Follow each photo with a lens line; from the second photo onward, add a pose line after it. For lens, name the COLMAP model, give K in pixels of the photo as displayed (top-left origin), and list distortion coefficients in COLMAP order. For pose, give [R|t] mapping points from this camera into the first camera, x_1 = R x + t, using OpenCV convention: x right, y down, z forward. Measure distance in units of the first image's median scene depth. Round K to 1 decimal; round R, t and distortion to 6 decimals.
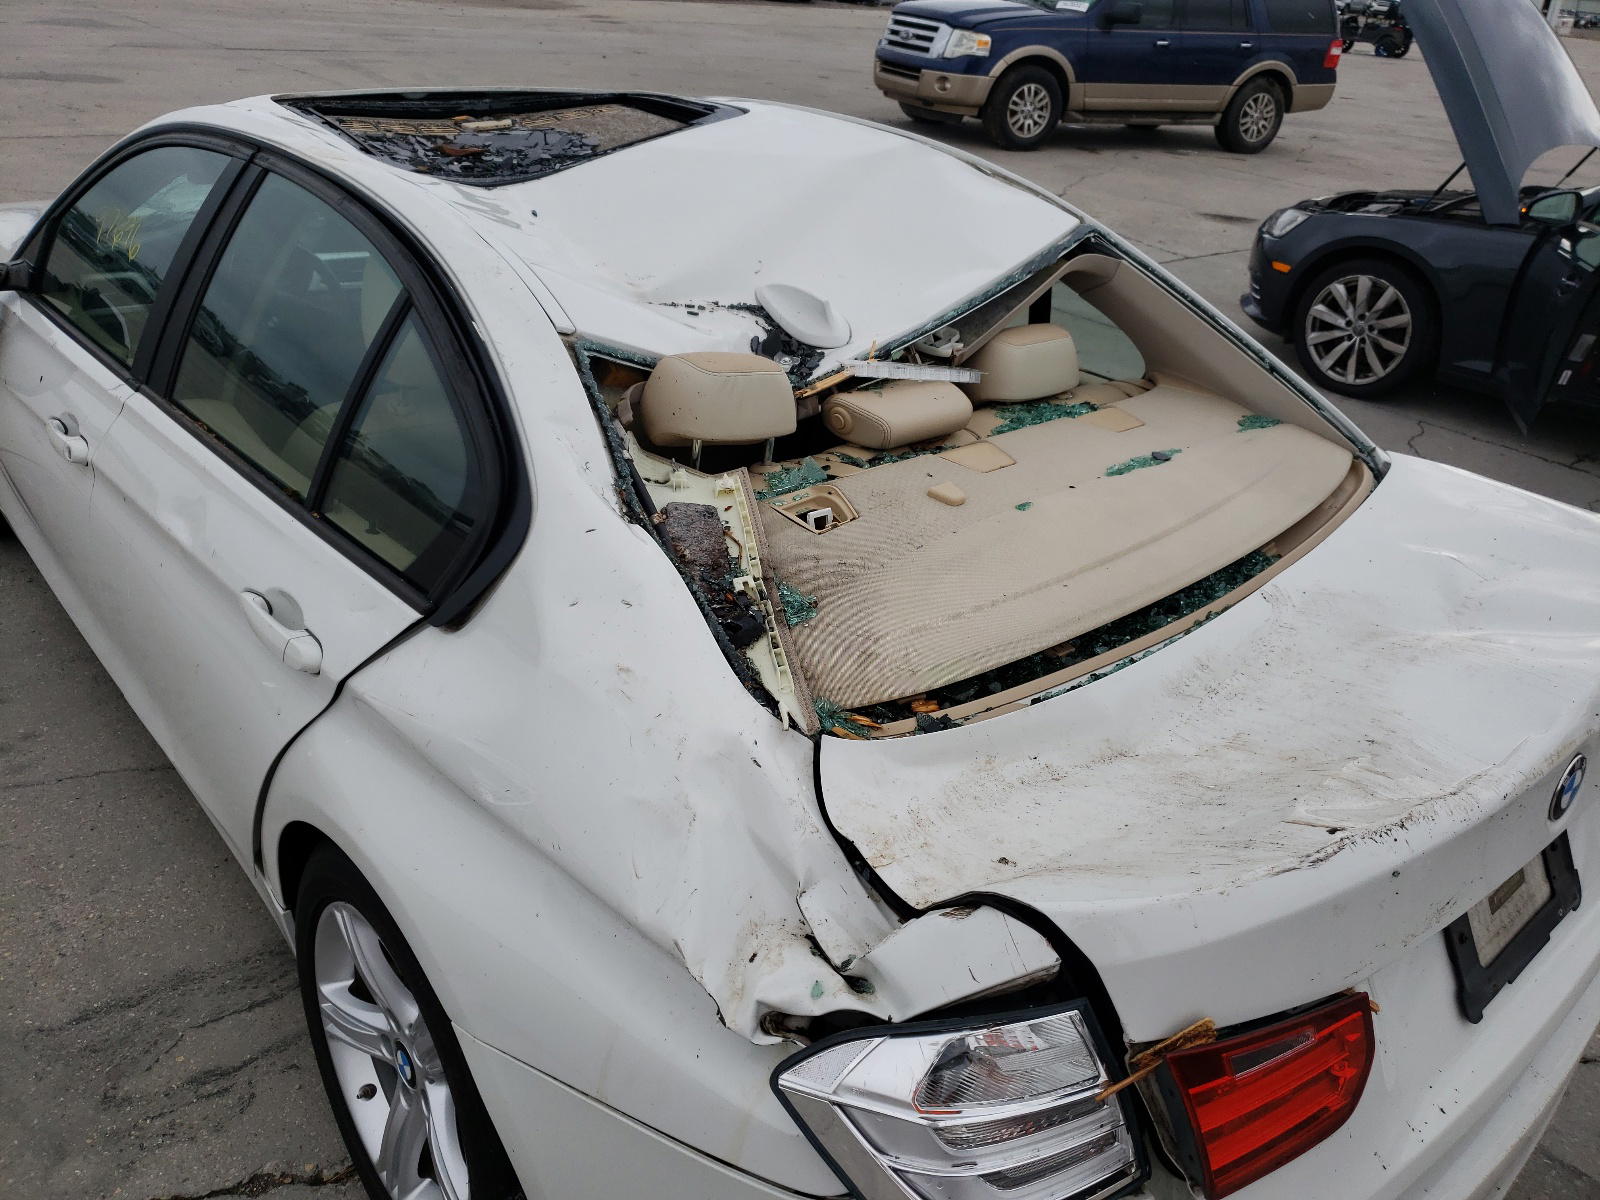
lens RADIAL K [[1311.9, 0, 802.7], [0, 1311.9, 601.8], [0, 0, 1]] dist [0.006848, 0.002012]
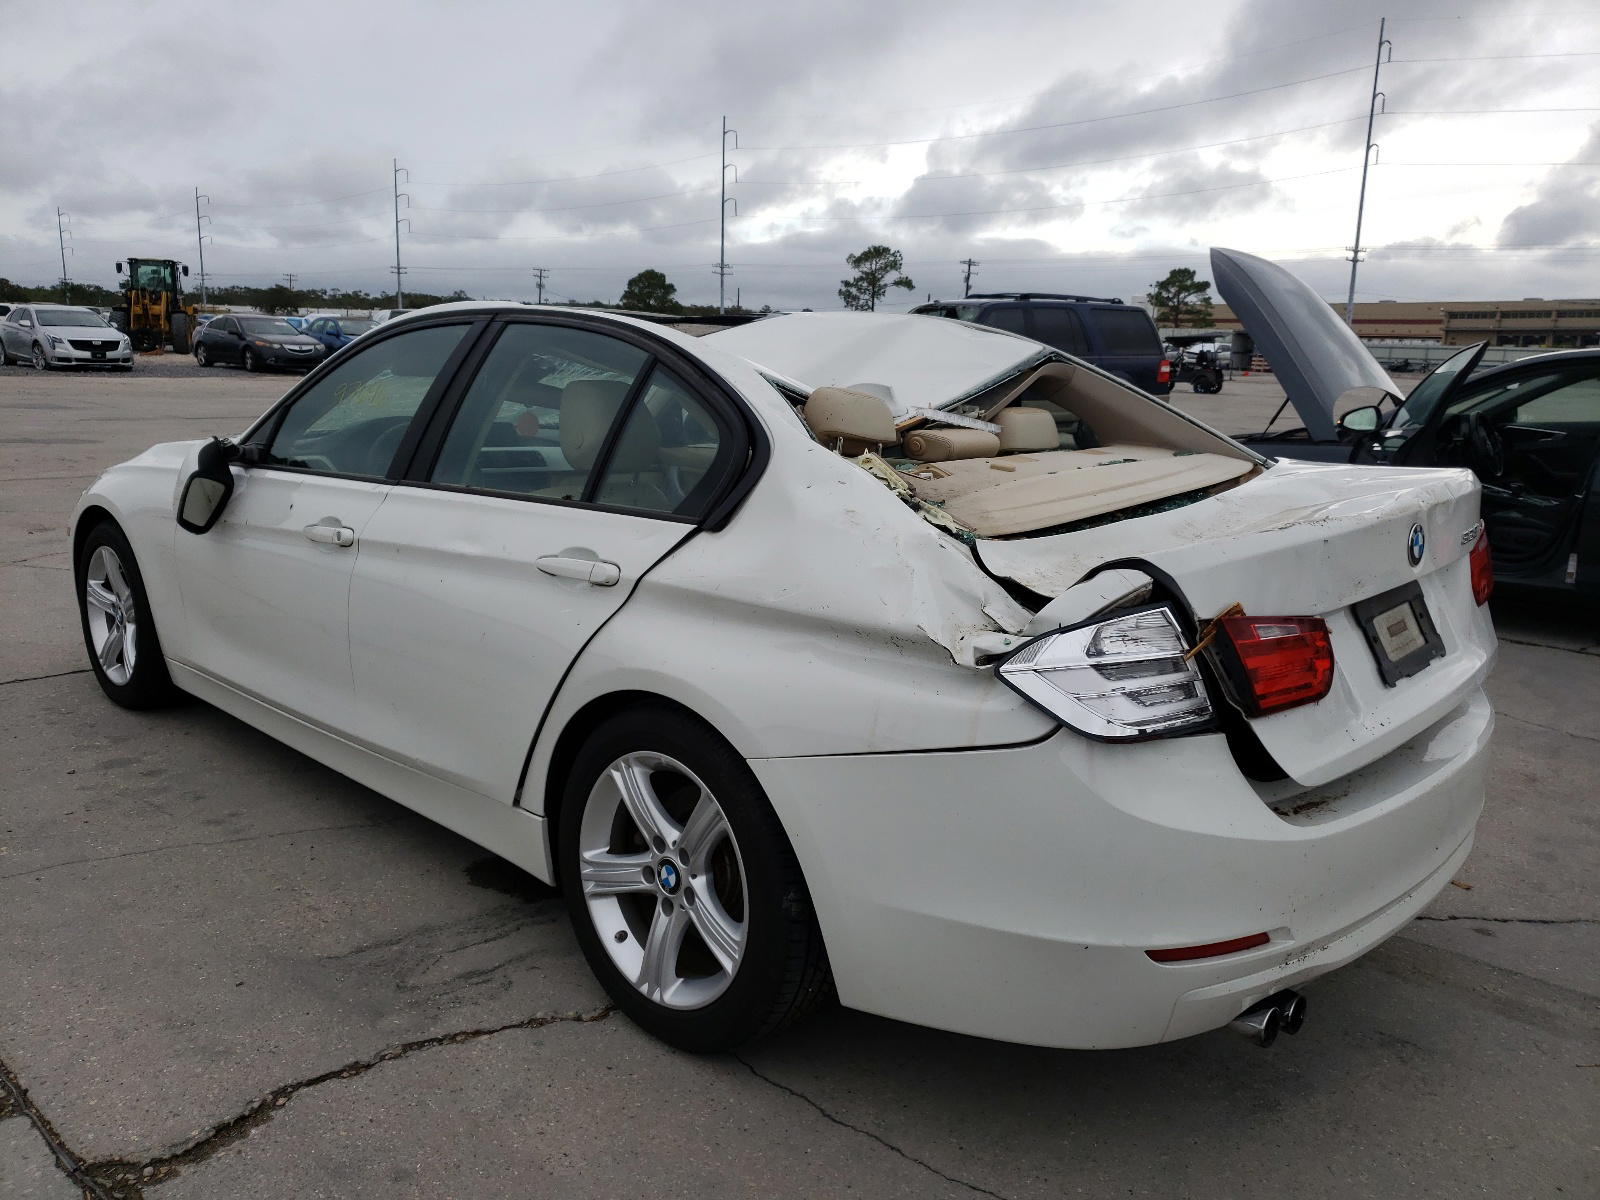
lens RADIAL K [[1311.9, 0, 798.6], [0, 1311.9, 600.7], [0, 0, 1]] dist [0.006848, 0.002012]
pose [[0.994314, -0.062696, 0.086078, -0.234202], [0.083110, 0.962253, -0.259158, 0.387384], [-0.066581, 0.264838, 0.961992, -0.362501]]
